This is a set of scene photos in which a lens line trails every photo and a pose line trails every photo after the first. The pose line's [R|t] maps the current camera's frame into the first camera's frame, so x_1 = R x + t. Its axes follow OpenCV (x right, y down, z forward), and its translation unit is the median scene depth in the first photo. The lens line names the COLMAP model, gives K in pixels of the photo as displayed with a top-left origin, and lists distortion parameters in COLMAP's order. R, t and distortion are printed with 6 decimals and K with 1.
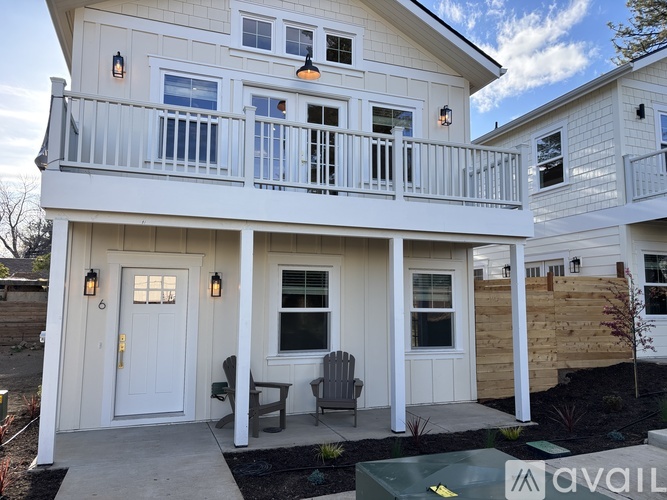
lens RADIAL K [[510.2, 0, 333.5], [0, 510.2, 250.0], [0, 0, 1]] dist [0.040756, -0.005719]
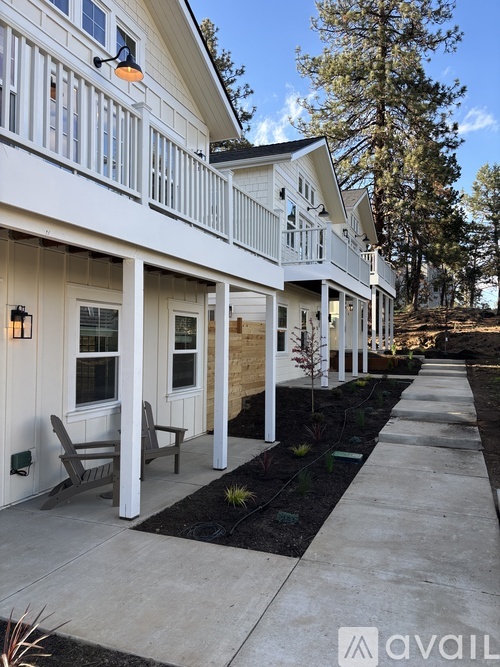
lens RADIAL K [[510.2, 0, 250.0], [0, 510.2, 333.5], [0, 0, 1]] dist [0.040756, -0.005719]
pose [[0.663236, 0.010659, 0.748334, -0.527075], [-0.081865, 0.994932, 0.058385, 0.012184], [-0.743919, -0.099985, 0.660748, 0.251495]]
